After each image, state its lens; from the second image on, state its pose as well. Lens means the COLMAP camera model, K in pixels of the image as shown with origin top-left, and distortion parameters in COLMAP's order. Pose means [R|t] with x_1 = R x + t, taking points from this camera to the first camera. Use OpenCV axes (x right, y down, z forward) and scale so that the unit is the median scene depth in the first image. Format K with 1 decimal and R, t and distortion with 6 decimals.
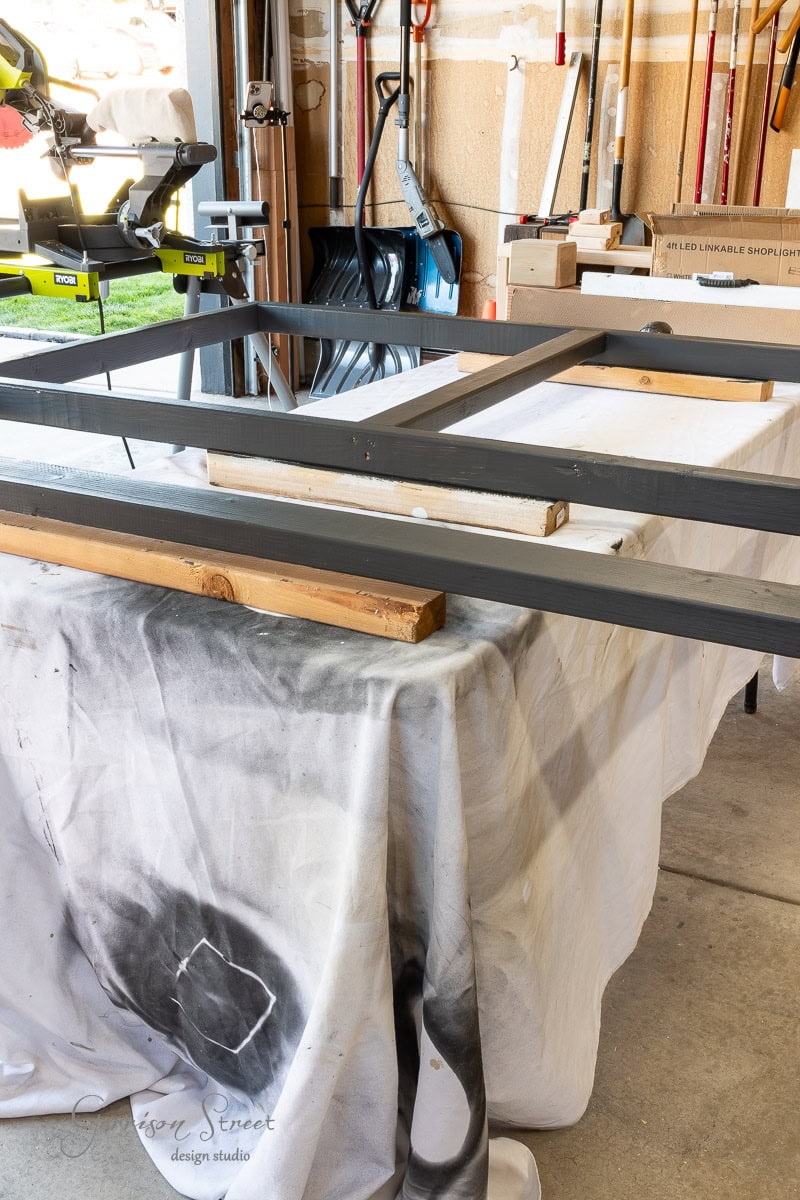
lens RADIAL K [[1325.1, 0, 400.0], [0, 1325.1, 600.0], [0, 0, 1]] dist [-0.022193, -0.002070]
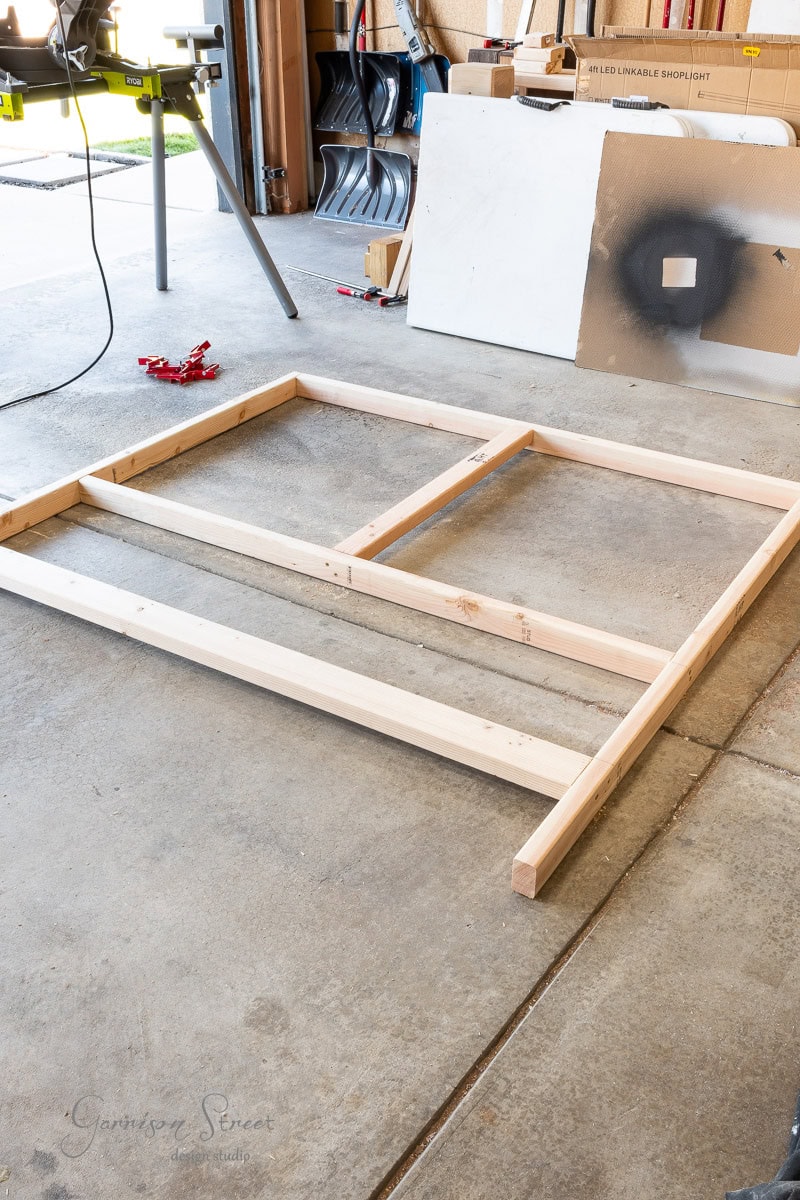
lens RADIAL K [[1174.8, 0, 400.0], [0, 1174.8, 600.0], [0, 0, 1]] dist [-0.008862, -0.003353]
pose [[0.994466, 0.045105, -0.094889, 0.124267], [-0.029415, 0.986569, 0.160677, 0.001103], [0.100862, -0.156997, 0.982435, 0.006833]]
